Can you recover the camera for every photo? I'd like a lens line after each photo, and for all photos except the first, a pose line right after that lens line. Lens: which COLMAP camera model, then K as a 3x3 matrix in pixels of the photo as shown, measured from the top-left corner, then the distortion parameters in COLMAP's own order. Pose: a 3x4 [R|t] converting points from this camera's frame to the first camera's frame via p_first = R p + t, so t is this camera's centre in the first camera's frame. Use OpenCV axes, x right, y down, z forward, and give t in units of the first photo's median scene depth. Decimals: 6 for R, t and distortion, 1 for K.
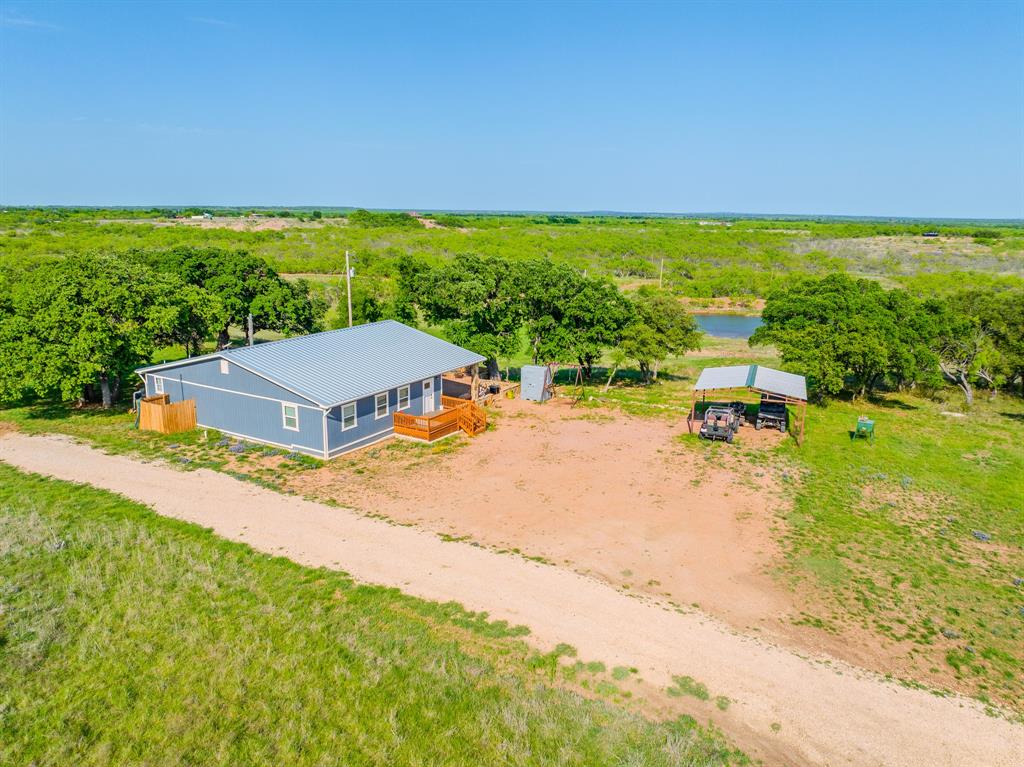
lens RADIAL K [[717.1, 0, 512.0], [0, 717.1, 383.5], [0, 0, 1]] dist [-0.041392, 0.006476]
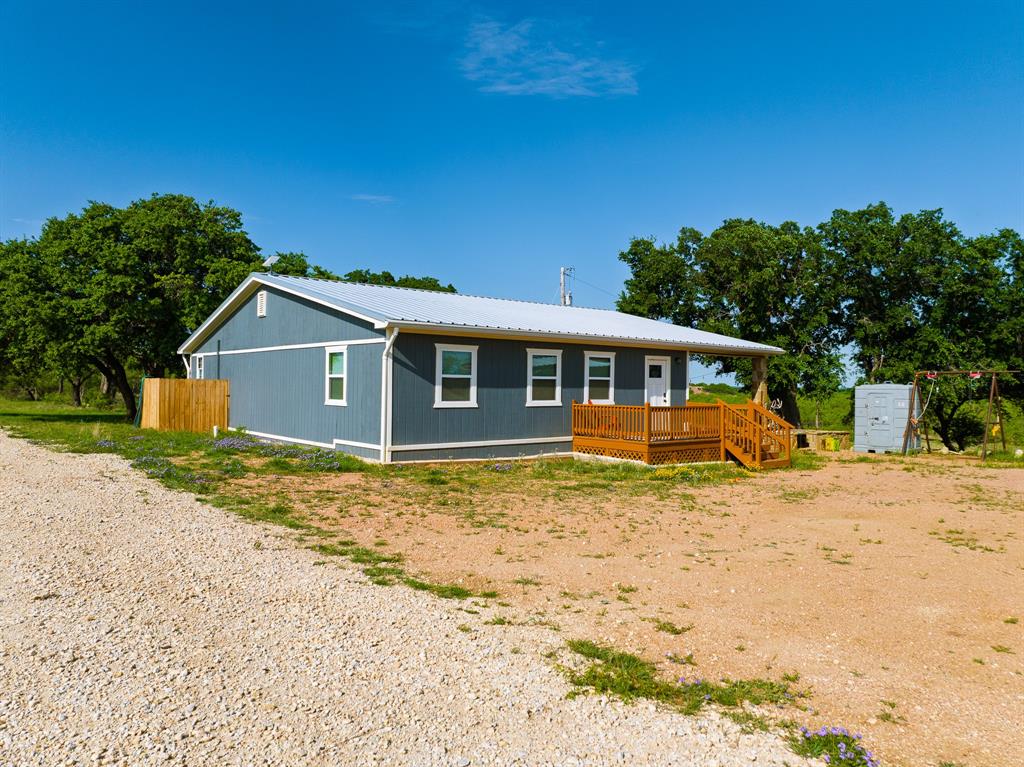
lens RADIAL K [[719.4, 0, 514.9], [0, 719.4, 370.6], [0, 0, 1]] dist [-0.037360, 0.001383]
pose [[0.935114, -0.009810, -0.354213, -0.044727], [-0.081361, 0.966966, -0.241572, 0.146515], [0.344881, 0.254717, 0.903425, 0.640871]]
